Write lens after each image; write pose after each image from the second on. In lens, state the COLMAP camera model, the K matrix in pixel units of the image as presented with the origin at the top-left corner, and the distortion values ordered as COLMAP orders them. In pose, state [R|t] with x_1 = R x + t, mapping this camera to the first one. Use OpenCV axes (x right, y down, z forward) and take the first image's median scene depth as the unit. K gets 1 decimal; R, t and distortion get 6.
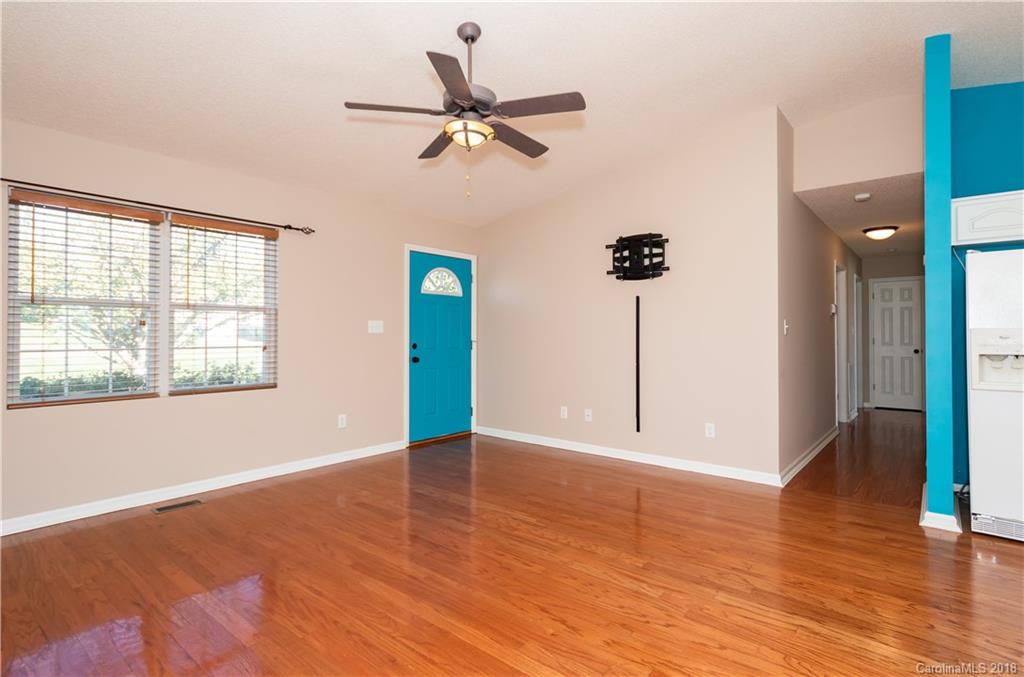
lens RADIAL K [[497.3, 0, 553.4], [0, 497.3, 331.1], [0, 0, 1]] dist [0.001058, 0.000280]
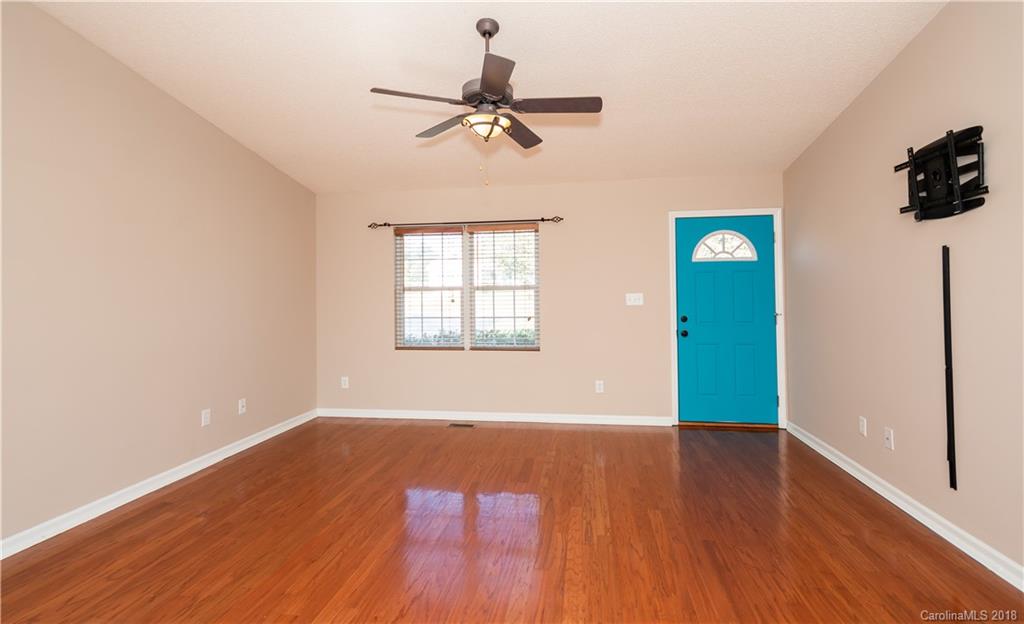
lens RADIAL K [[489.9, 0, 512.4], [0, 489.9, 288.2], [0, 0, 1]] dist [0.003466, 0.000293]
pose [[0.493874, -0.020768, -0.869285, 0.520921], [0.014463, 0.999773, -0.015669, -0.025927], [0.869413, -0.004834, 0.494062, 0.375561]]
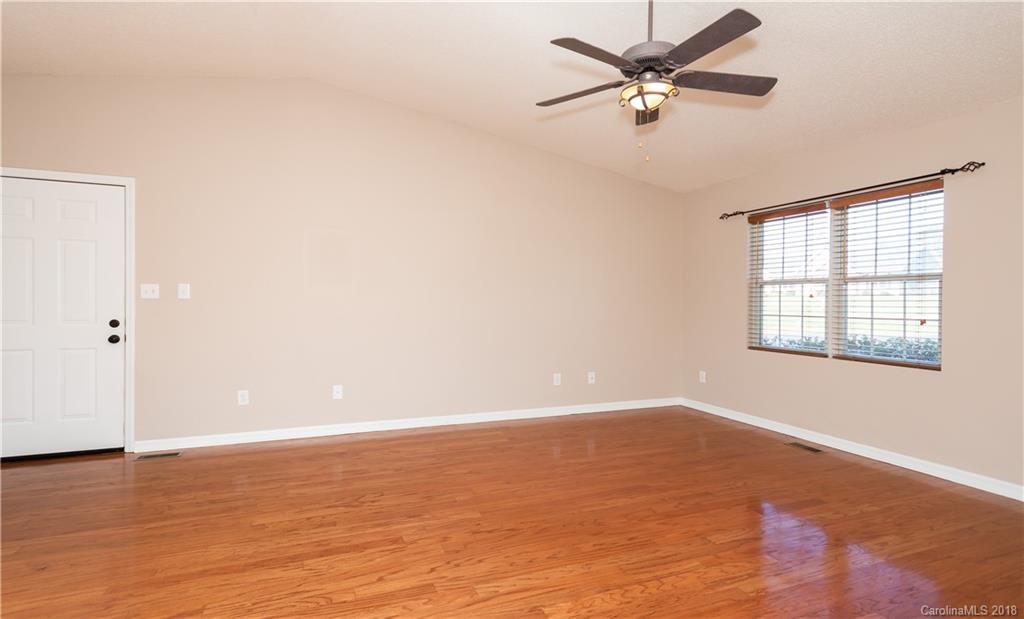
lens RADIAL K [[489.7, 0, 512.0], [0, 489.7, 309.5], [0, 0, 1]] dist [0.004877, 0.000623]
pose [[-0.500661, 0.008968, -0.865597, 0.554229], [-0.003019, 0.999922, 0.012106, 0.005354], [0.865638, 0.008674, -0.500595, 0.874403]]
